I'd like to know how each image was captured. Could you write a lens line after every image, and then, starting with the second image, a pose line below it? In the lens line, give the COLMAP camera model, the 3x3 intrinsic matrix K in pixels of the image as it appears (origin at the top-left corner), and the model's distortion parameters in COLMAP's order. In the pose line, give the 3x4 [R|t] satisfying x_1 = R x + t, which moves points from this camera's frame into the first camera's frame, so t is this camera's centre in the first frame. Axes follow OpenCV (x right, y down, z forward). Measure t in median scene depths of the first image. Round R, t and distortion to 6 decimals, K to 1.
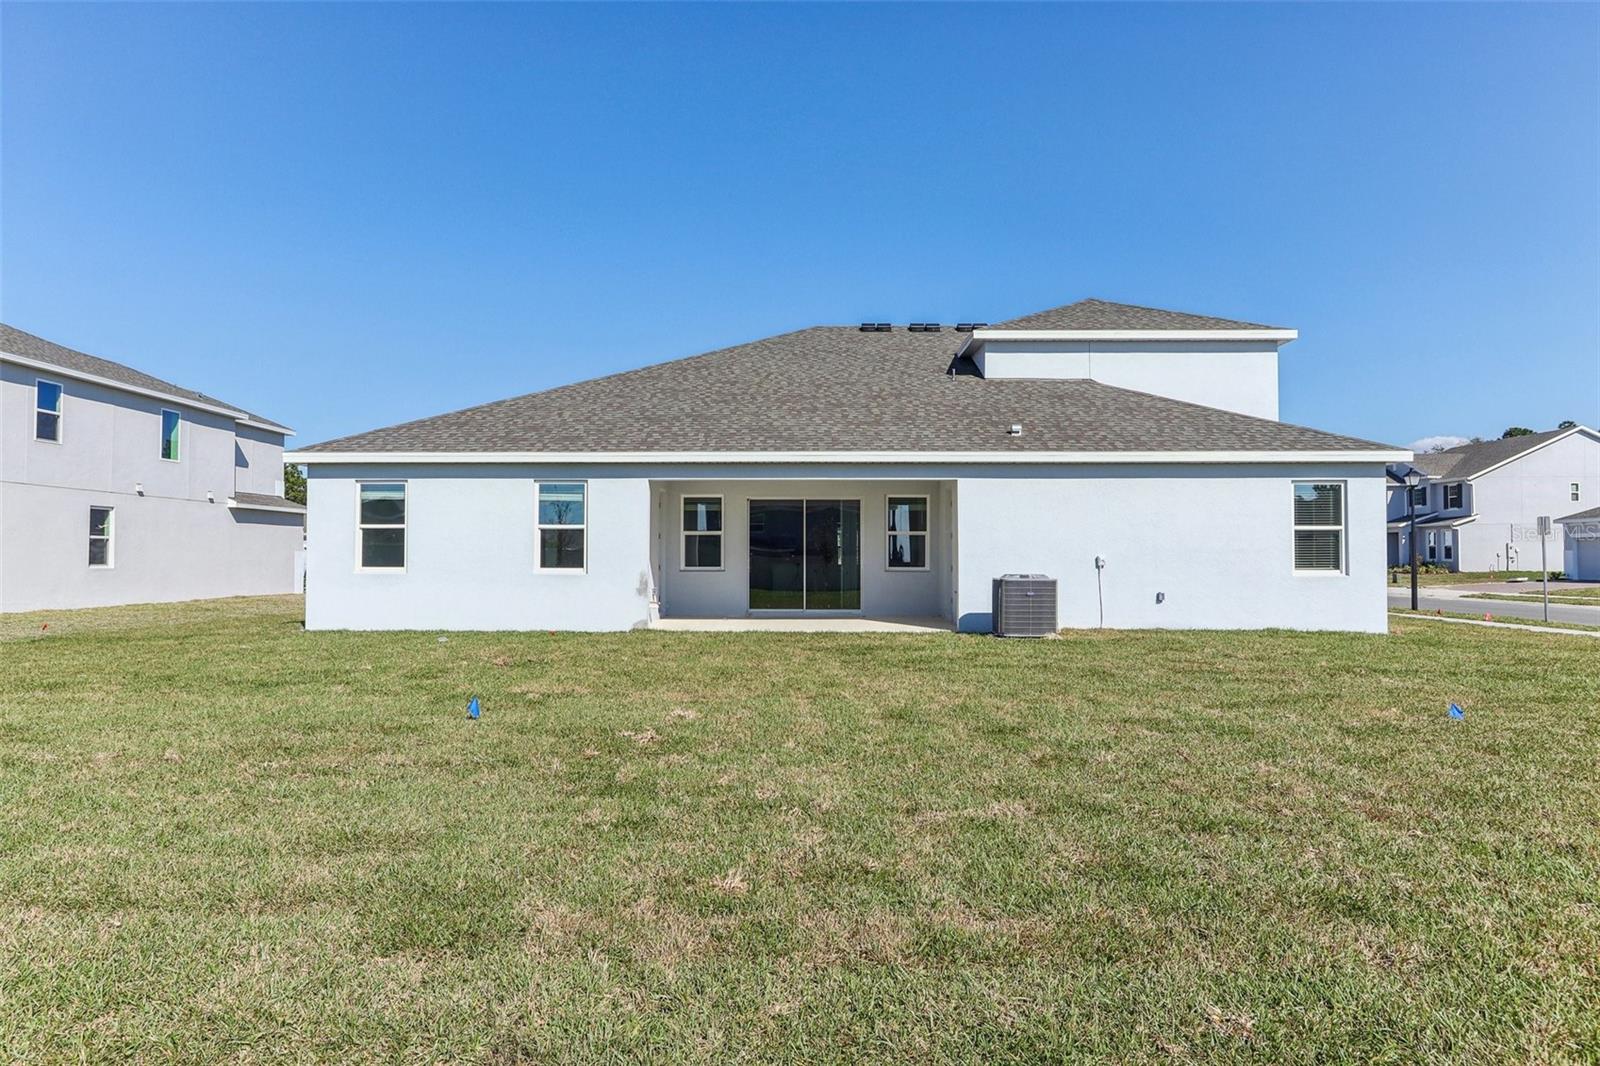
lens RADIAL K [[1021.2, 0, 800.0], [0, 1021.2, 533.0], [0, 0, 1]] dist [-0.004670, -0.000808]
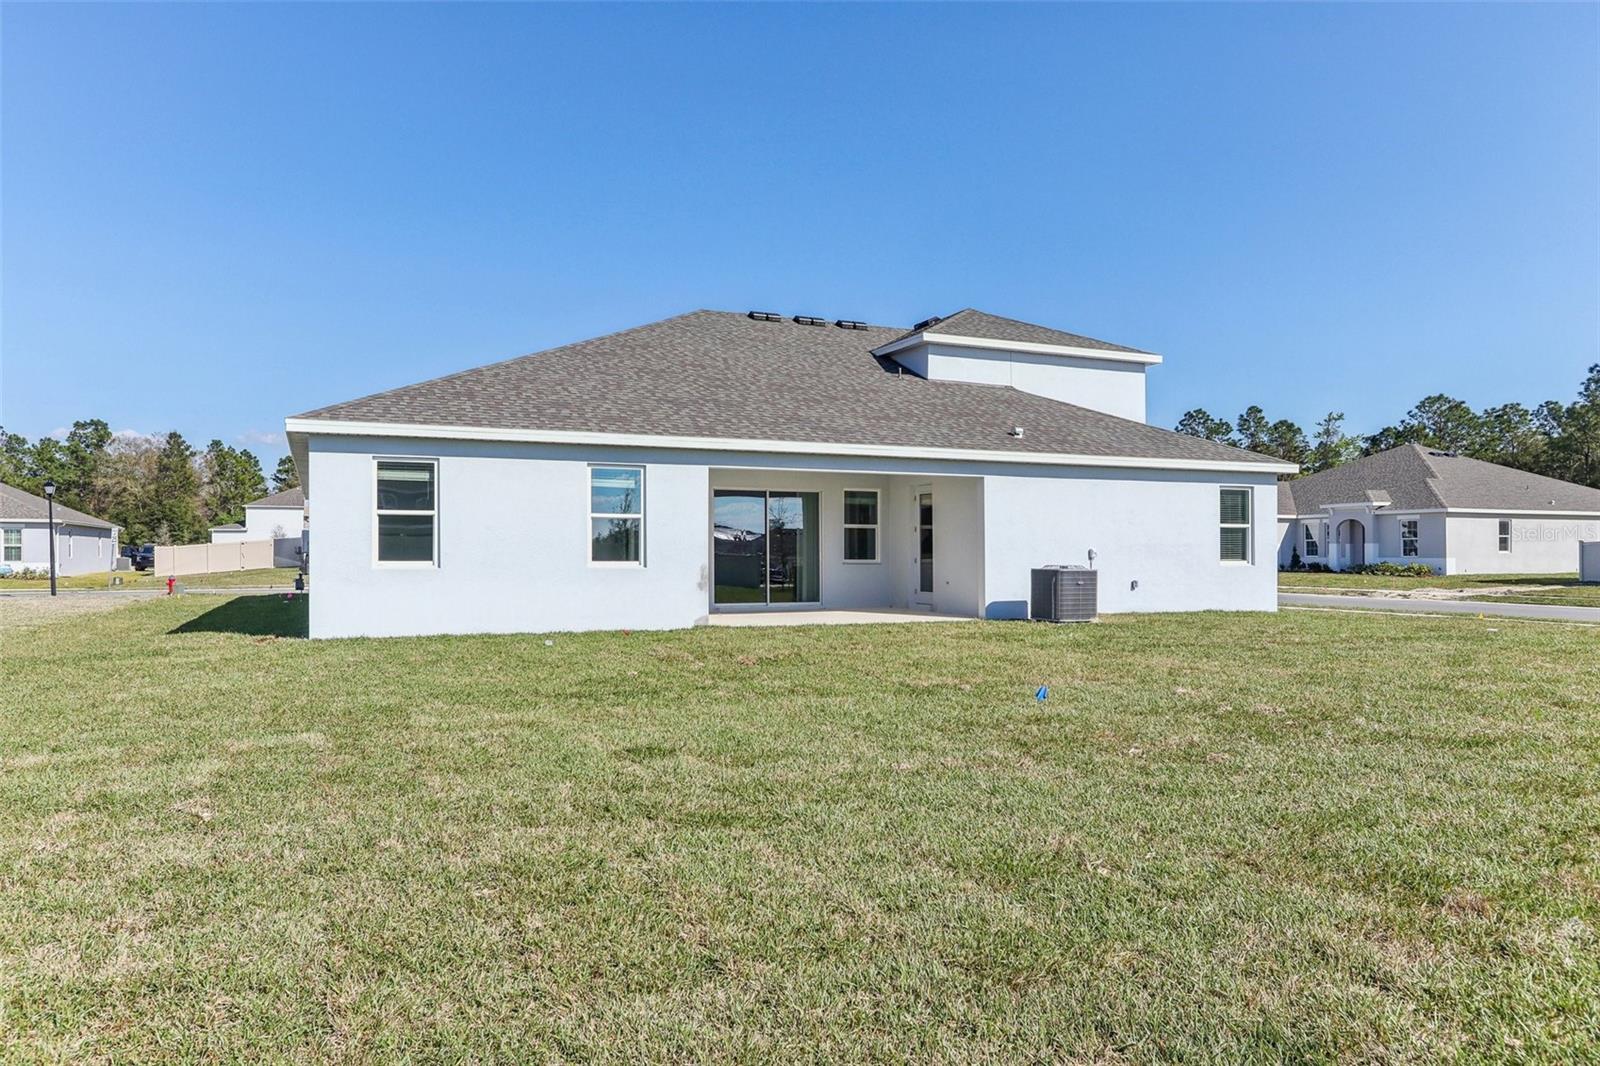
lens RADIAL K [[1087.3, 0, 800.0], [0, 1087.3, 533.0], [0, 0, 1]] dist [0.004288, 0.000508]
pose [[0.905547, 0.007485, 0.424181, -0.495430], [-0.010902, 0.999925, 0.005630, 0.001962], [-0.424106, -0.009723, 0.905560, 0.052735]]
